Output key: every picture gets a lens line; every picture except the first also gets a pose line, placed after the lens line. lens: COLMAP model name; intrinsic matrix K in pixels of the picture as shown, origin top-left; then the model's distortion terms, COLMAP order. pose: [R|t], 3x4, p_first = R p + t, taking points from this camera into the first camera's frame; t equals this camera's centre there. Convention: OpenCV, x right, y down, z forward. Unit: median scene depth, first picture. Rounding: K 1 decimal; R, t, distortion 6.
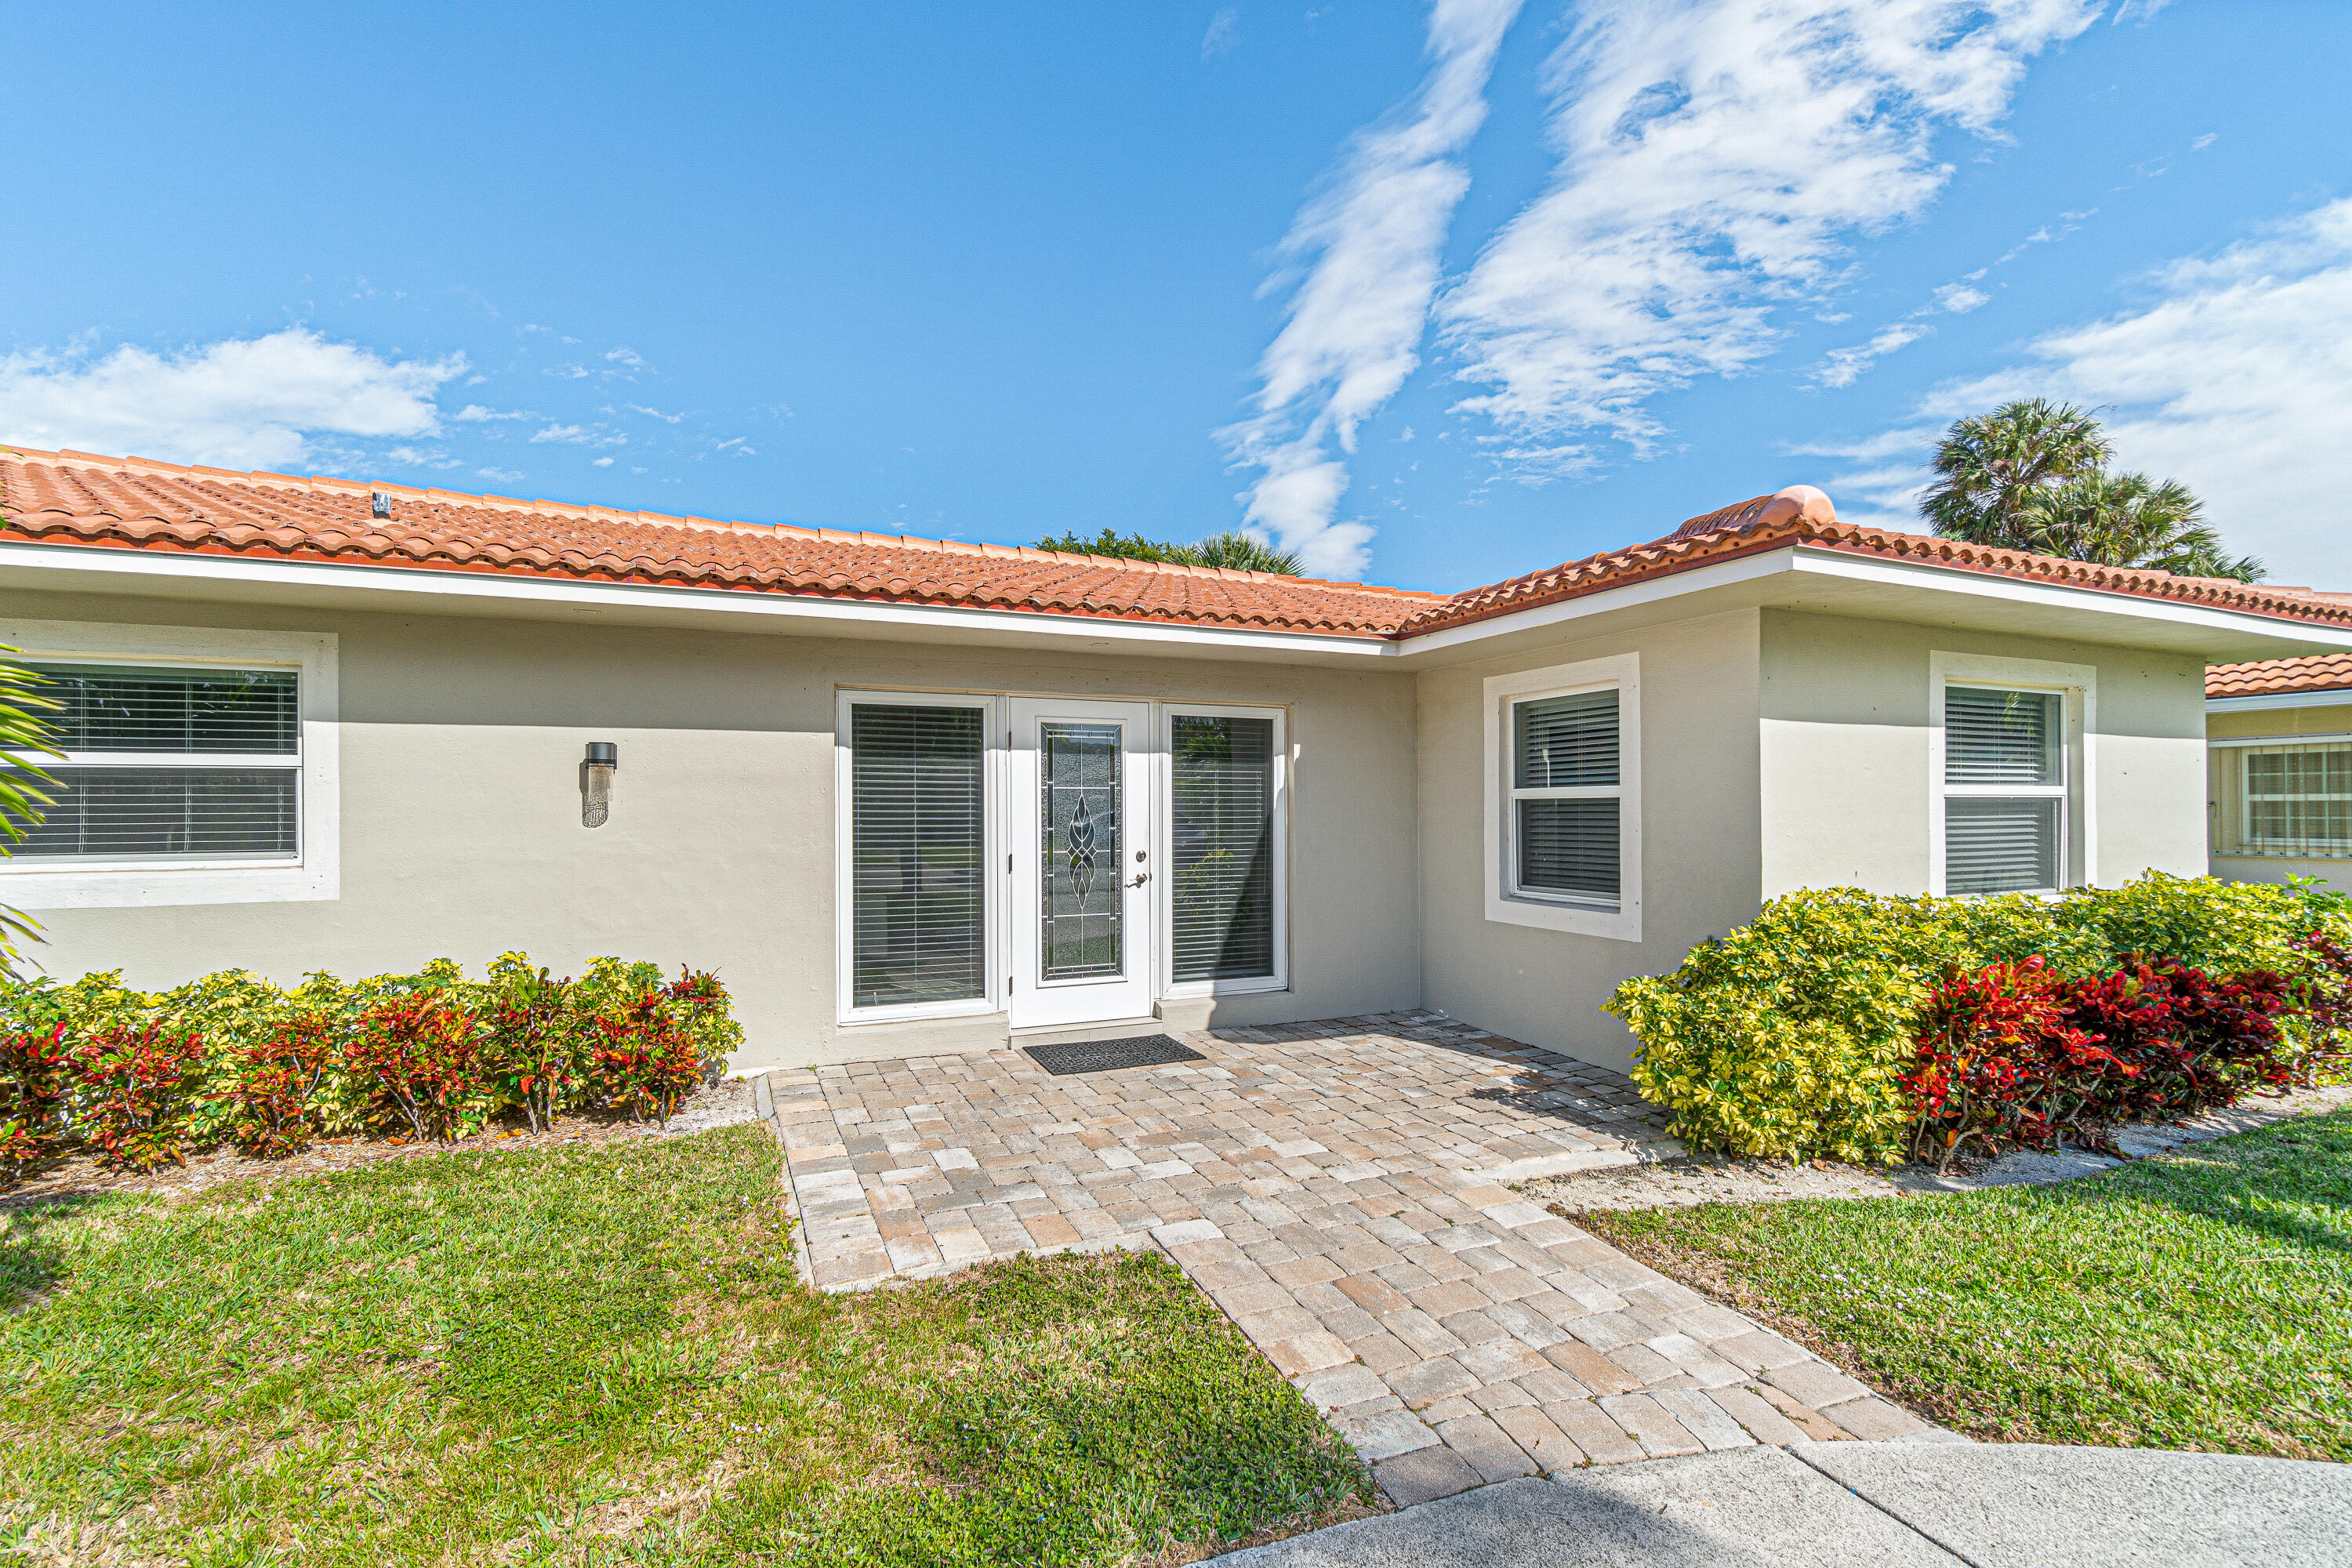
lens RADIAL K [[970.7, 0, 1176.0], [0, 970.7, 784.0], [0, 0, 1]] dist [-0.003389, -0.000217]
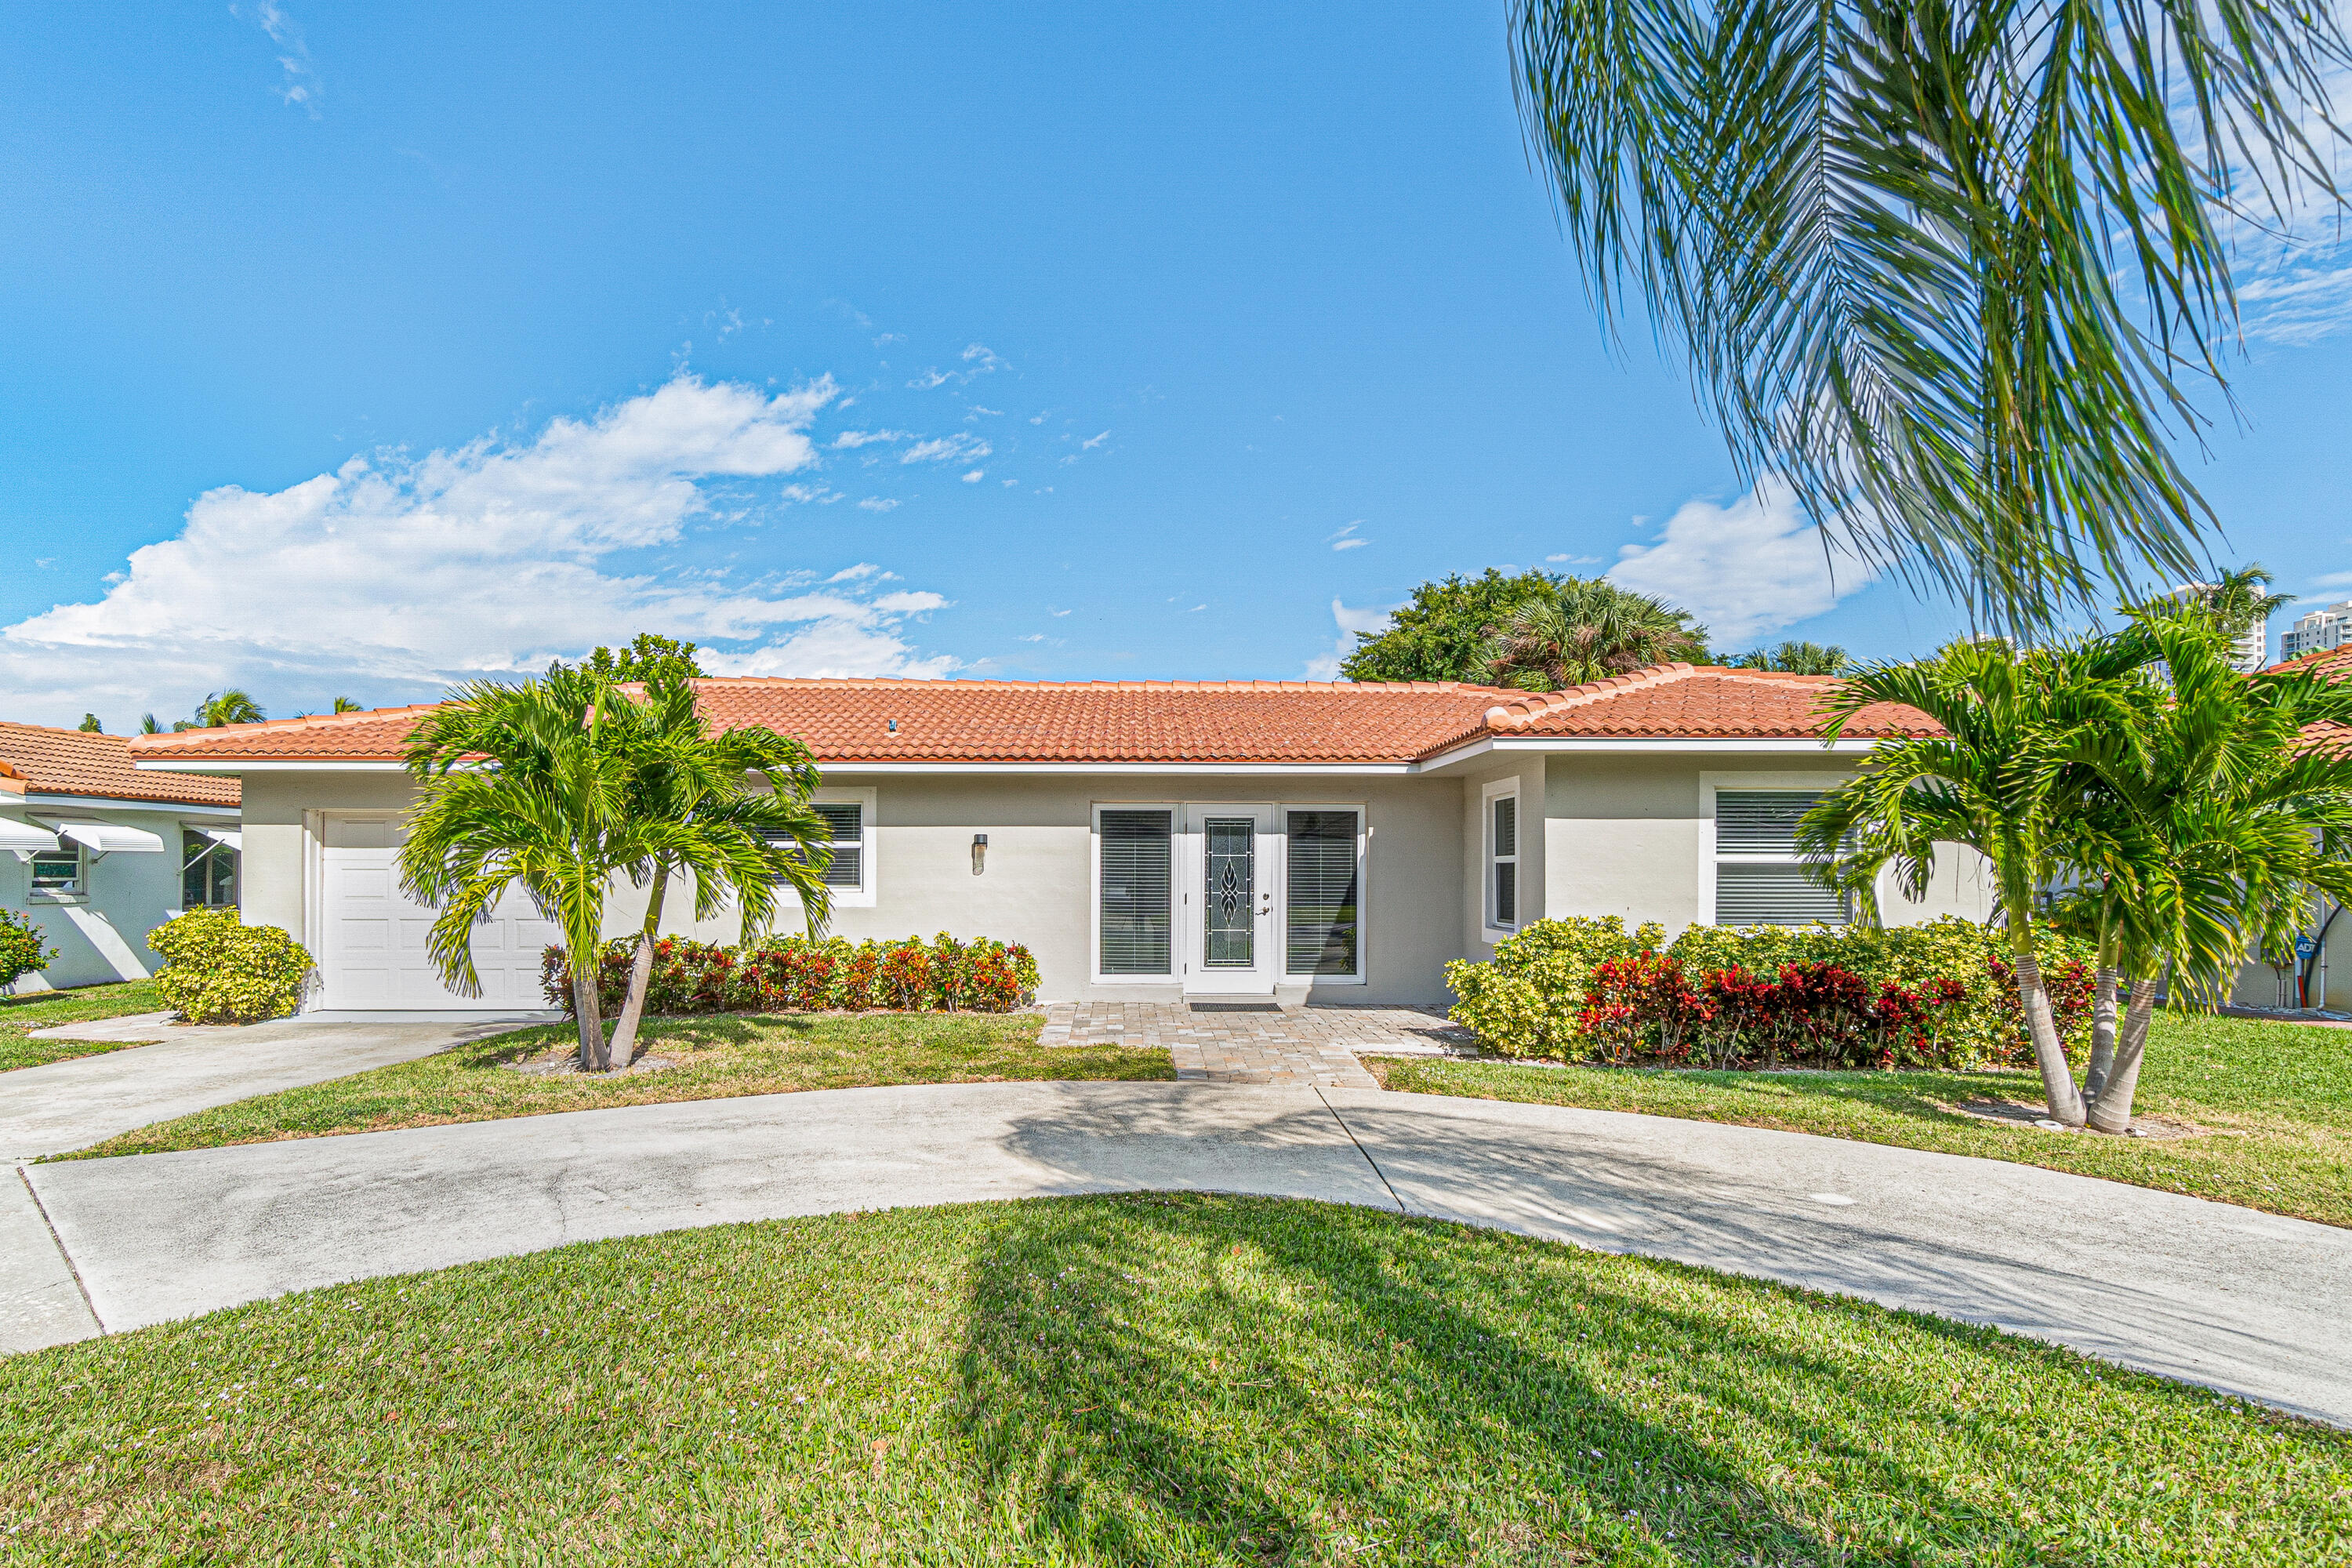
lens RADIAL K [[1221.5, 0, 1261.9], [0, 1221.5, 763.4], [0, 0, 1]] dist [0.002054, 0.090705]
pose [[0.943139, -0.023609, -0.331560, 0.730309], [0.003008, 0.998040, -0.062511, -0.025013], [0.332386, 0.057959, 0.941361, -1.098912]]
